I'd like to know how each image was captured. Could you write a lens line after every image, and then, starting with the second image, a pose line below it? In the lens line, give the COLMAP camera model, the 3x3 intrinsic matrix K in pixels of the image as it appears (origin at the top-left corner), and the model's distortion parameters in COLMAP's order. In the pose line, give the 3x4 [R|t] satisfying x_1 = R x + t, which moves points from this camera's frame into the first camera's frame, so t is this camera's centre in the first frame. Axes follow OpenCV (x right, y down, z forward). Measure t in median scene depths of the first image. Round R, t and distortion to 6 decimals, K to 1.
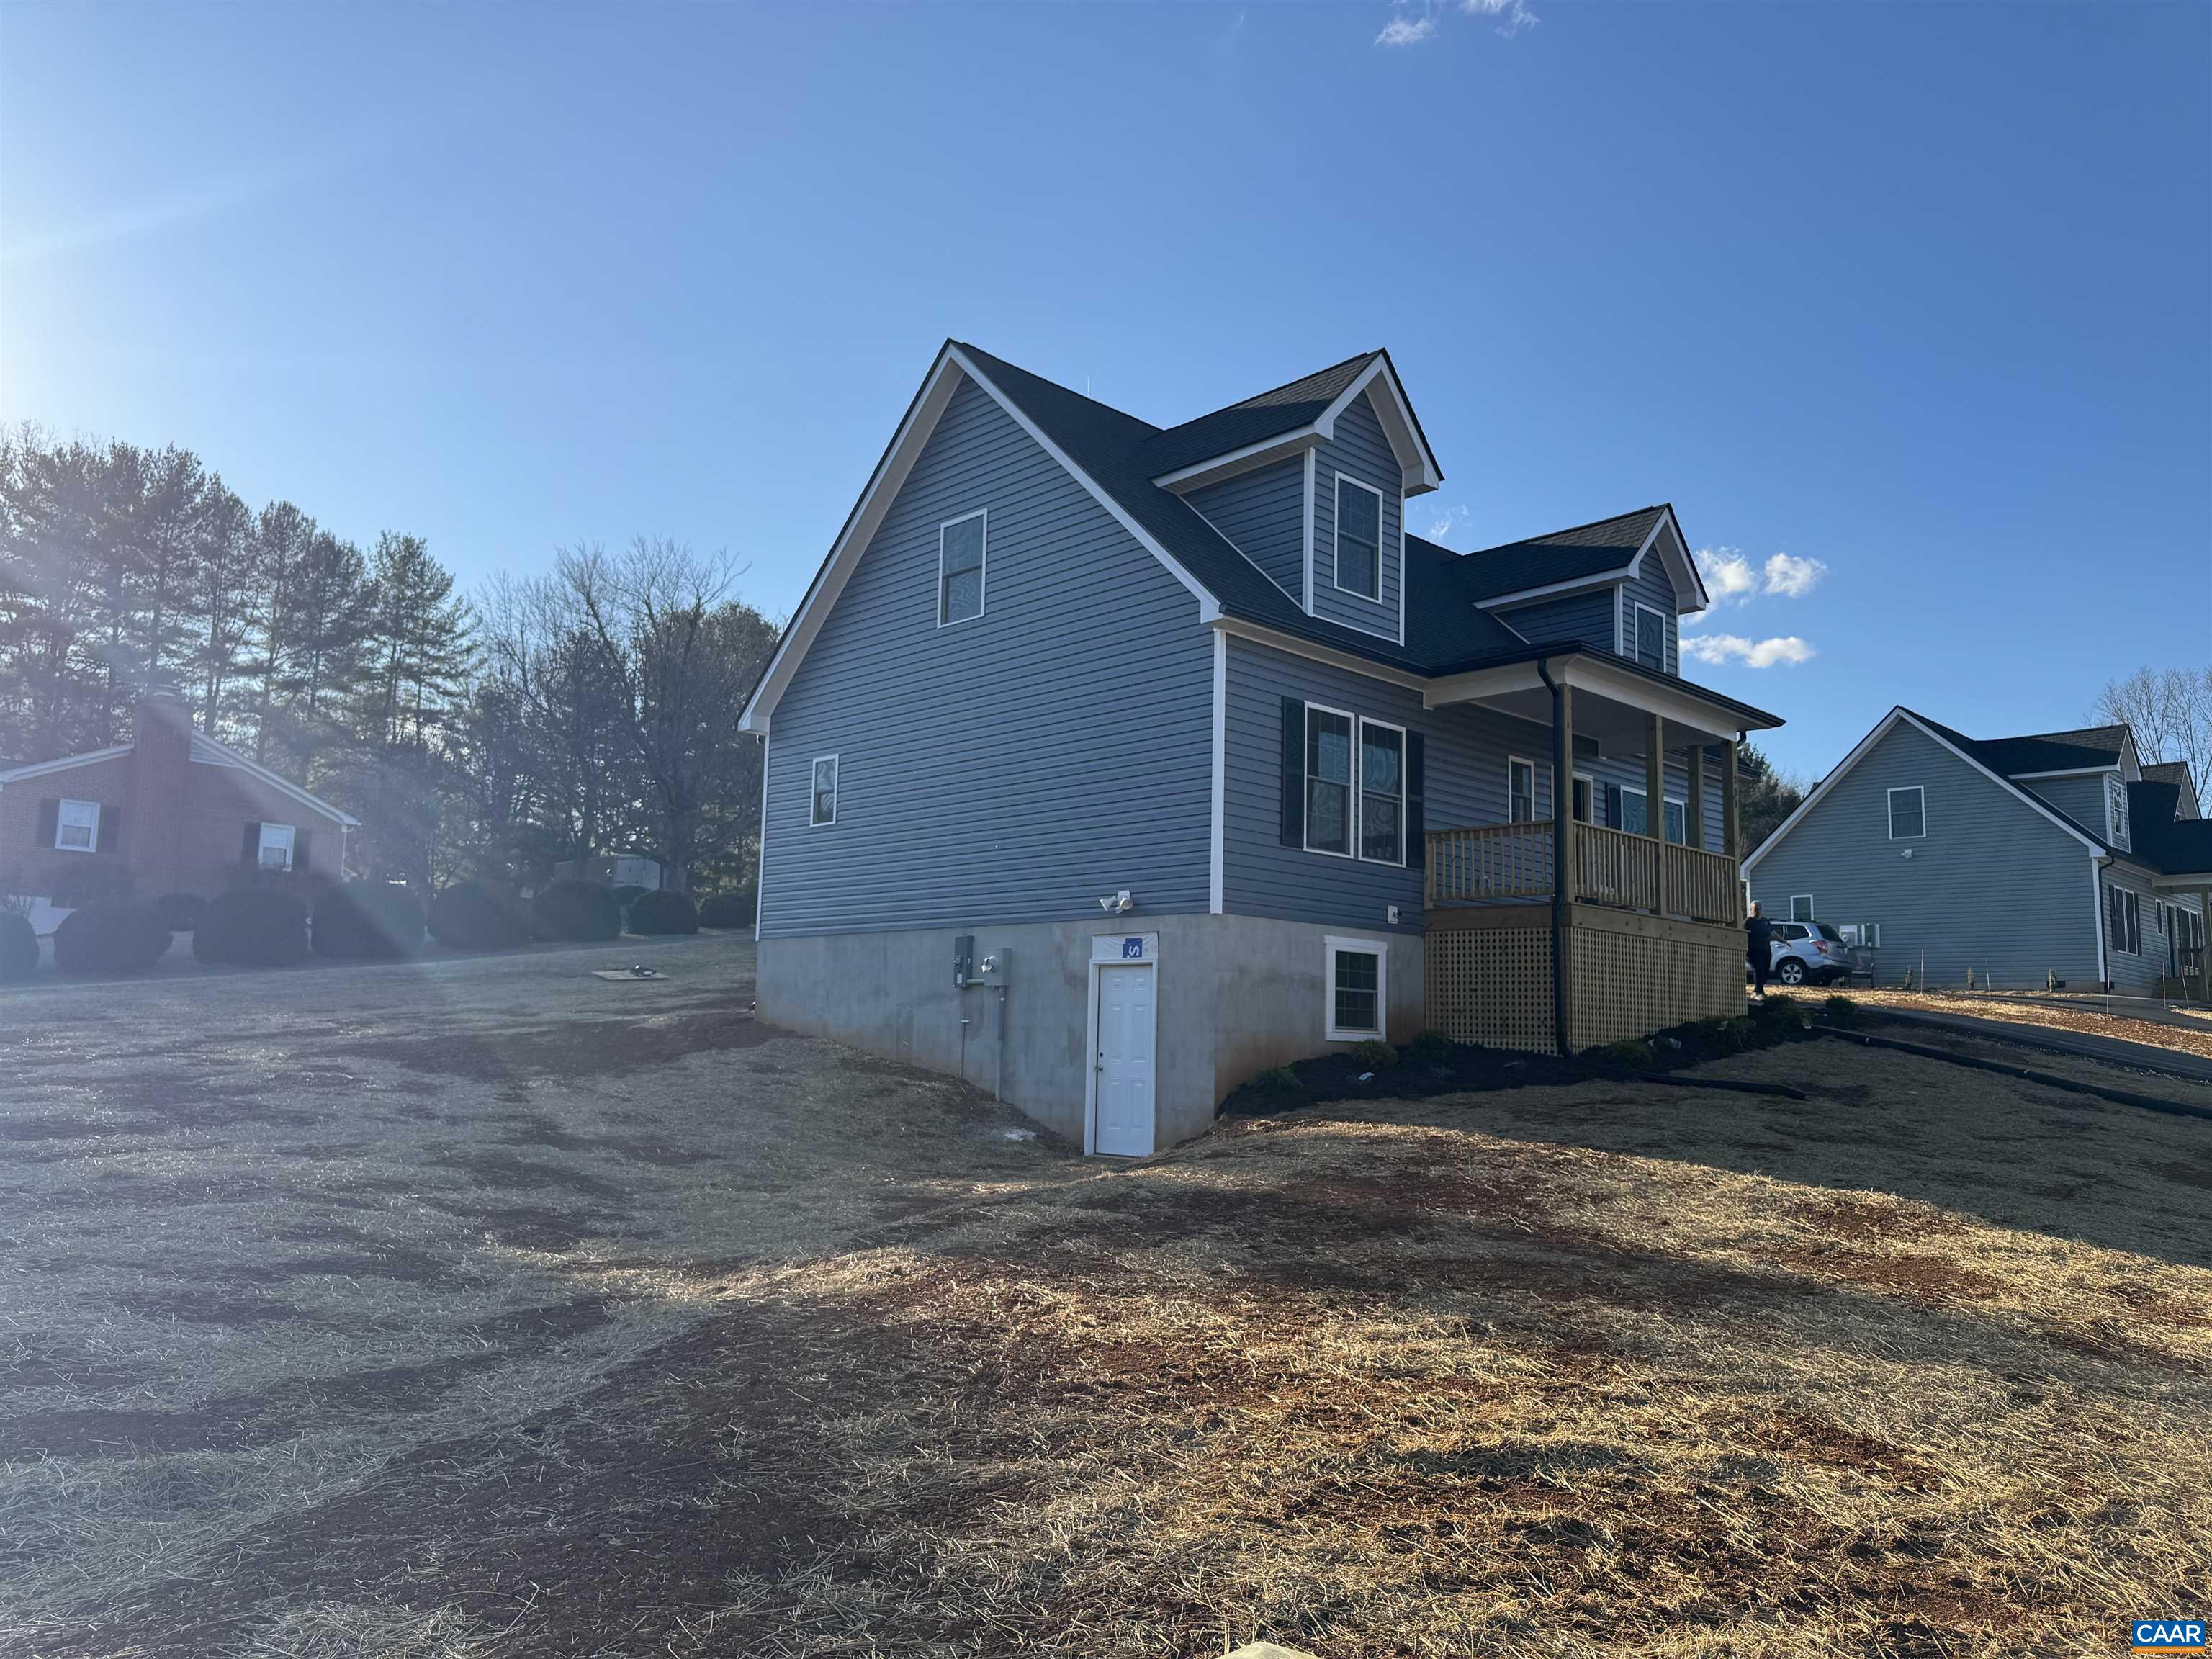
lens RADIAL K [[1558.8, 0, 1093.6], [0, 1558.8, 851.9], [0, 0, 1]] dist [0.063872, -0.062296]
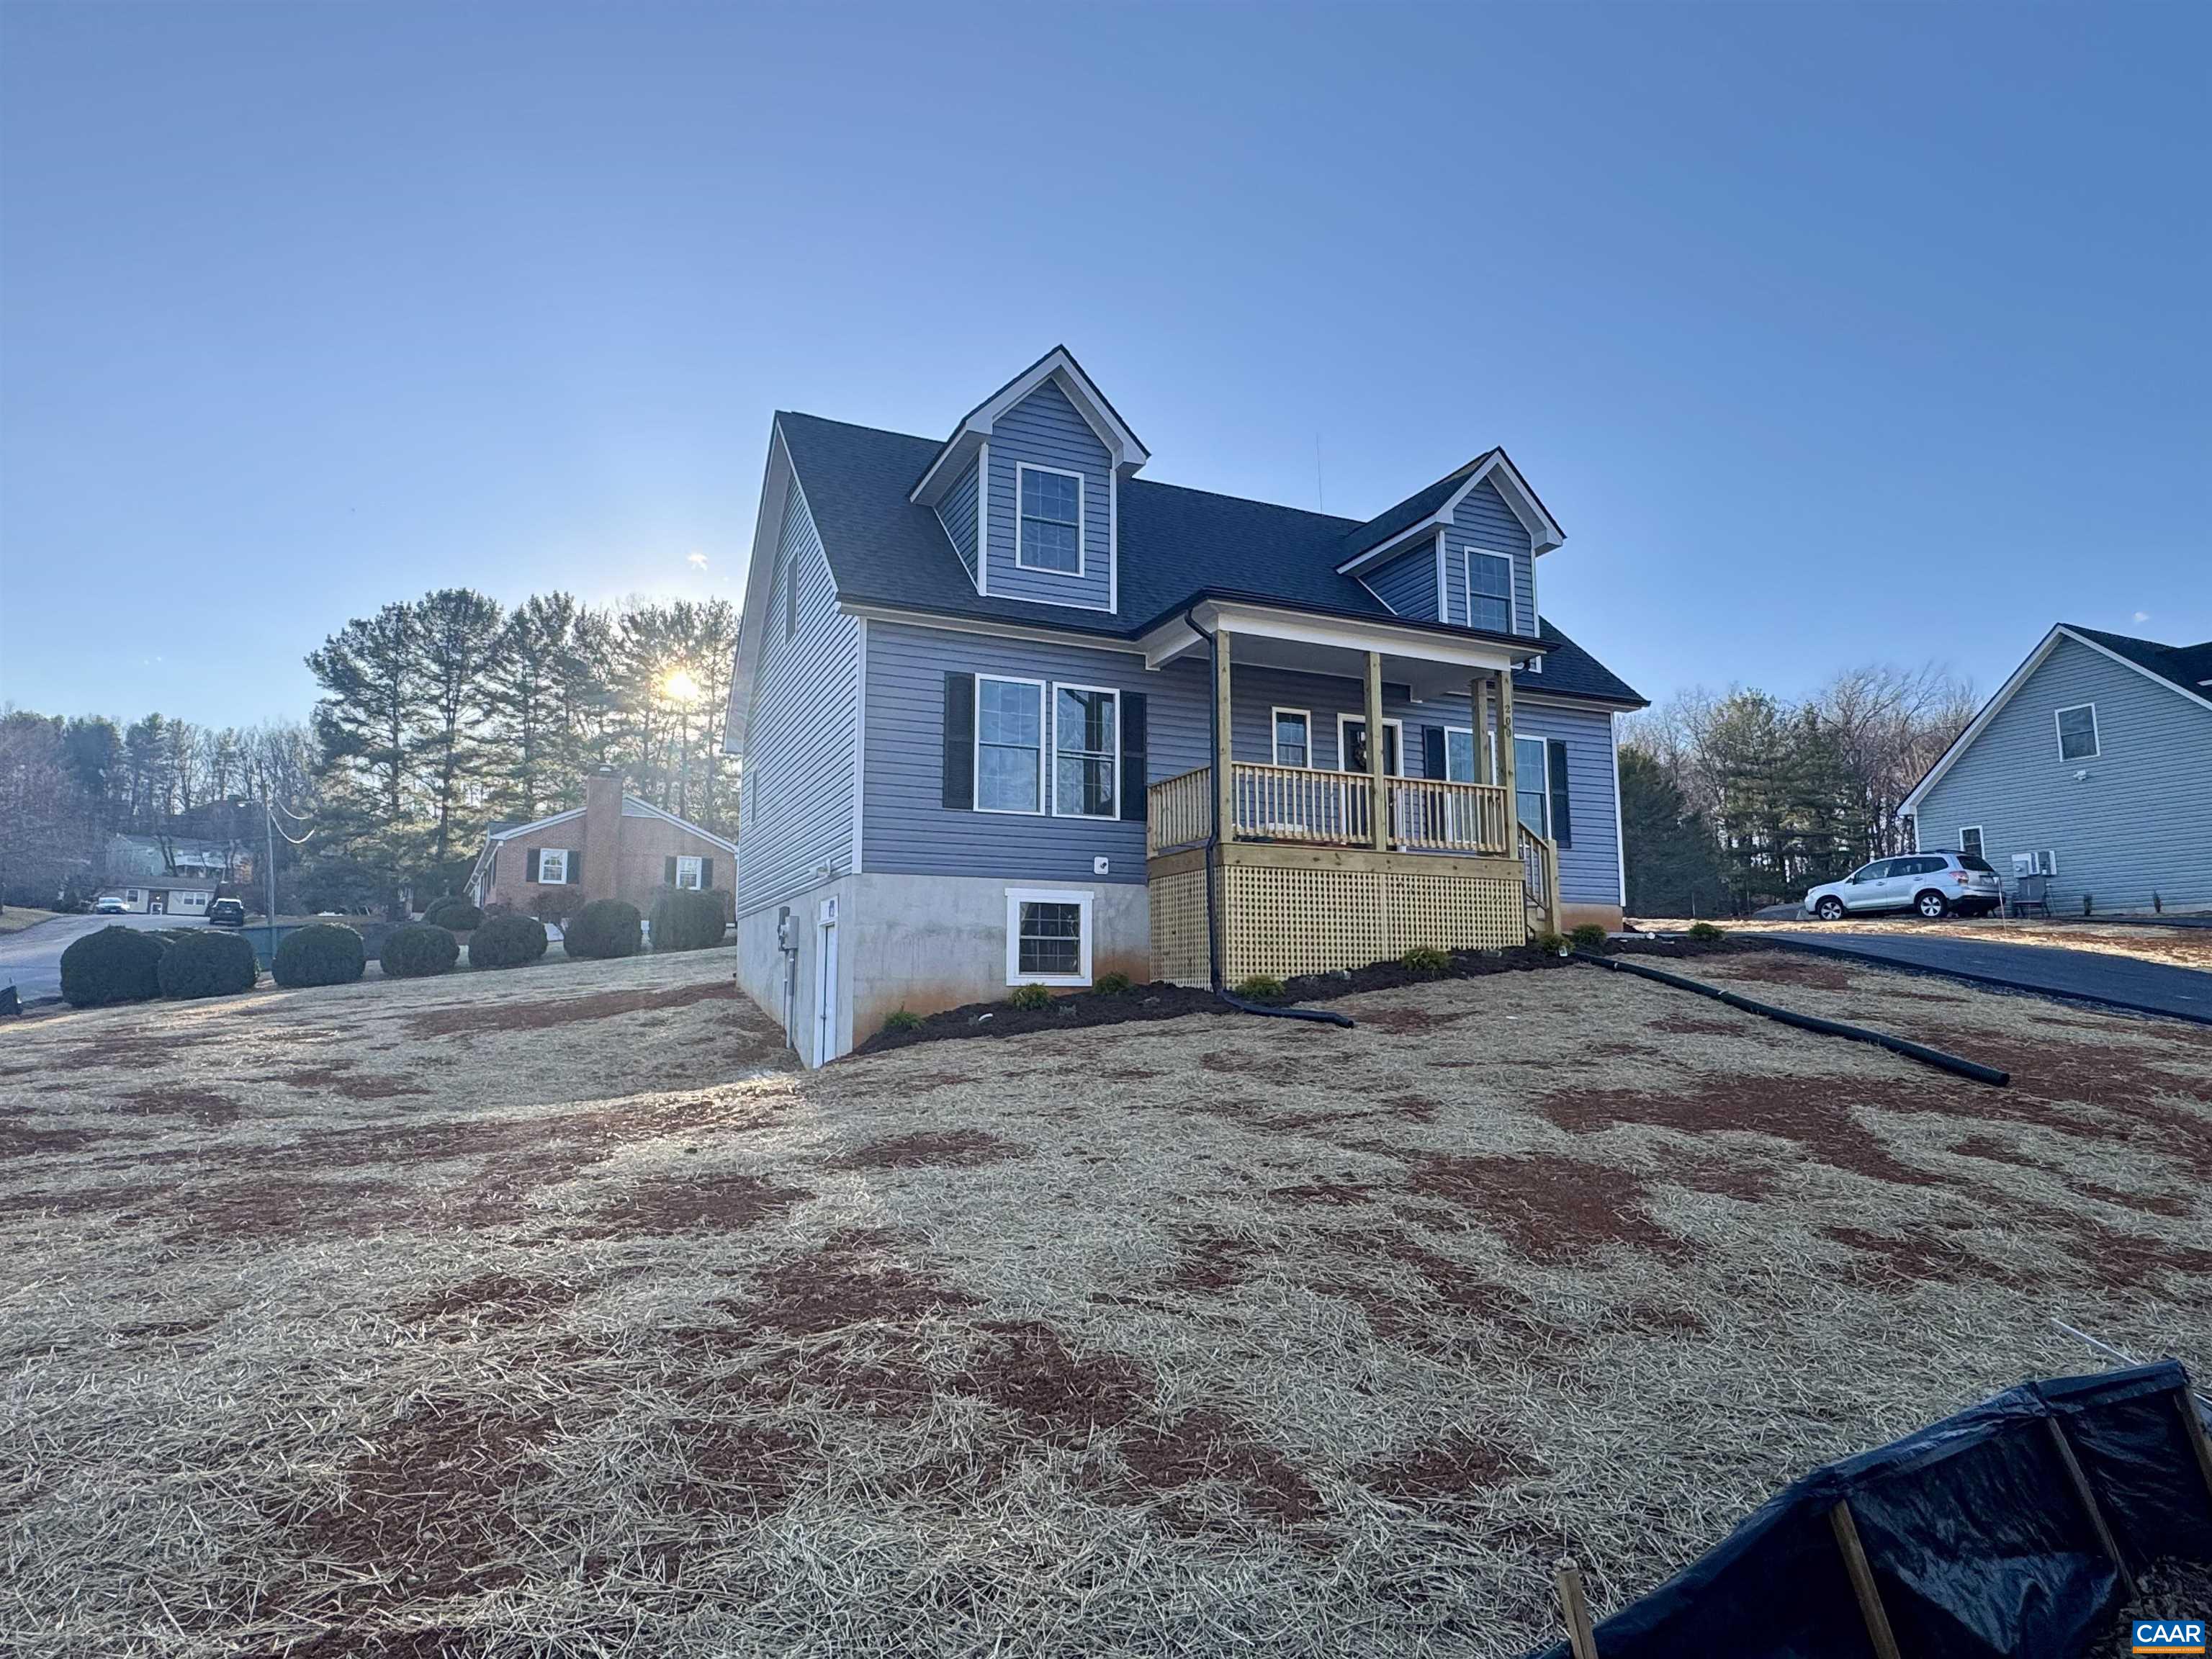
lens RADIAL K [[1265.9, 0, 1097.7], [0, 1265.9, 830.8], [0, 0, 1]] dist [-0.001406, 0.004656]
pose [[0.940858, -0.072391, -0.330976, 0.486480], [0.066256, 0.997358, -0.029797, 0.043096], [0.332259, 0.006106, 0.943169, 0.192123]]
